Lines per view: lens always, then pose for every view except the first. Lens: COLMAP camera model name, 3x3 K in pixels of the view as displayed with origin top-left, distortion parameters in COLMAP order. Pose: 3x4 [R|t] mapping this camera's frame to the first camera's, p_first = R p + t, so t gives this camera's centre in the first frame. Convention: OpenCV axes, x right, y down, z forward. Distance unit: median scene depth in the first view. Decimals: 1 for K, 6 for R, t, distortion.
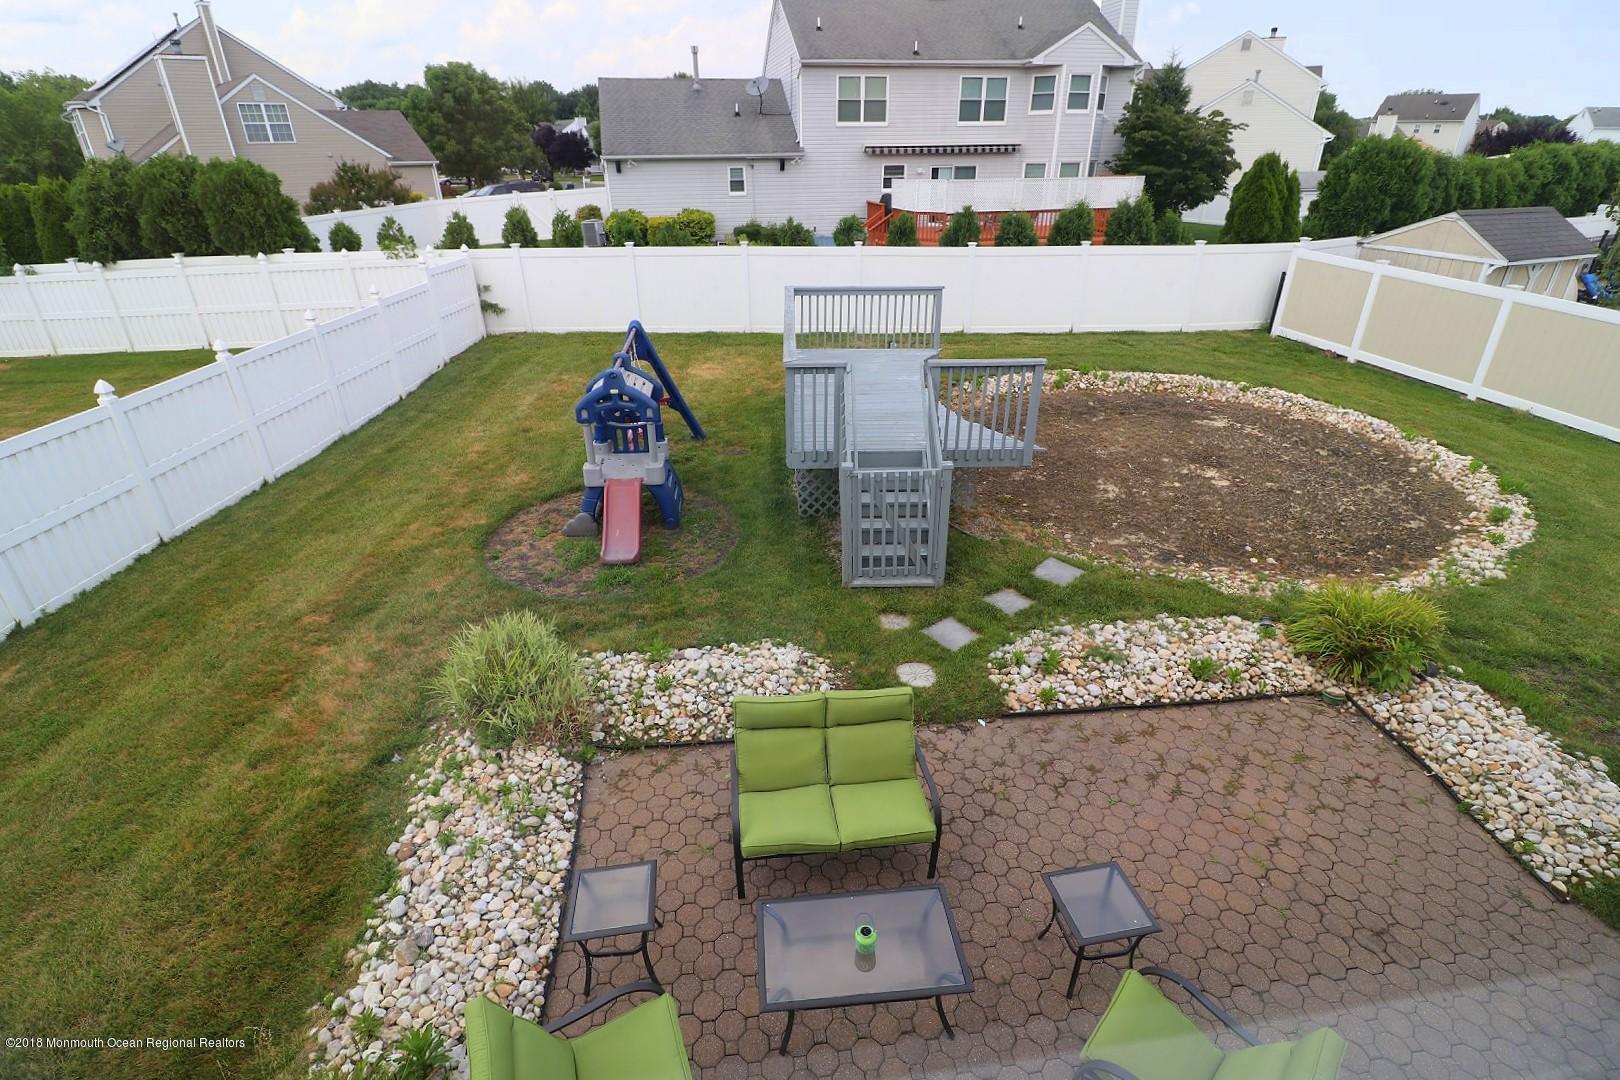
lens RADIAL K [[745.9, 0, 808.5], [0, 745.9, 539.6], [0, 0, 1]] dist [0.006837, -0.002897]
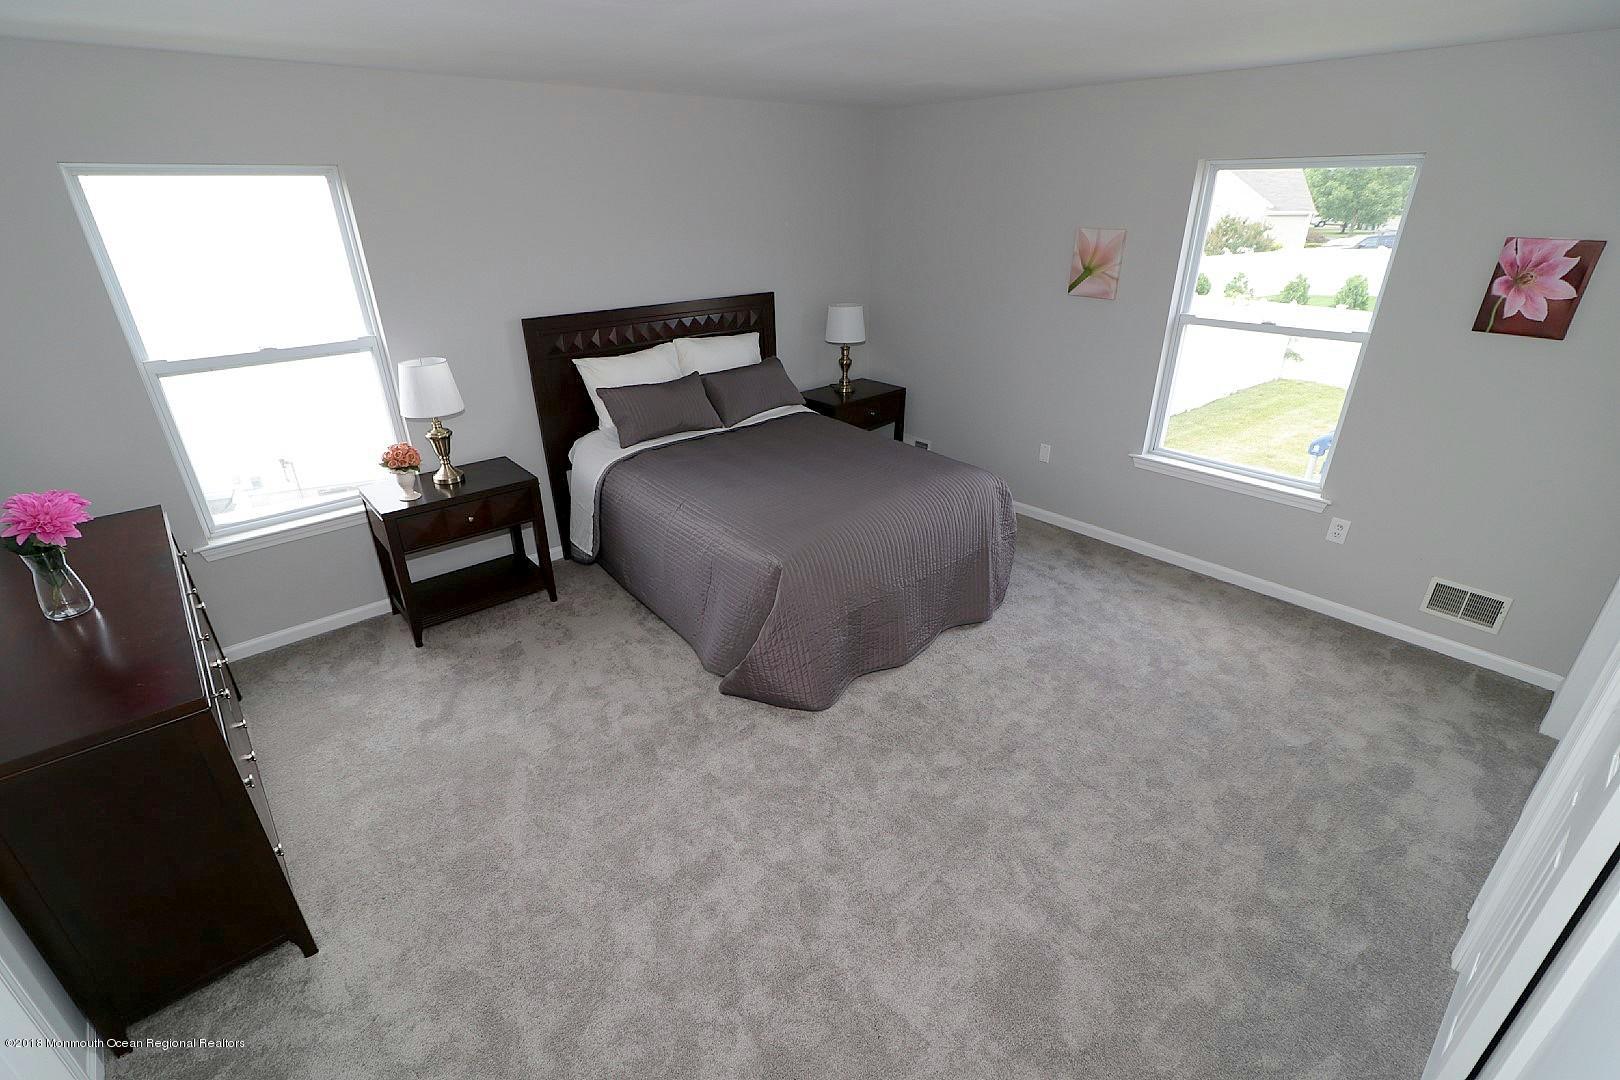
lens RADIAL K [[745.9, 0, 811.0], [0, 745.9, 535.0], [0, 0, 1]] dist [0.006837, -0.002897]
pose [[0.560758, 0.349040, -0.750814, 0.125290], [-0.378753, 0.914500, 0.142256, 0.062534], [0.736272, 0.204602, 0.645013, -0.244412]]
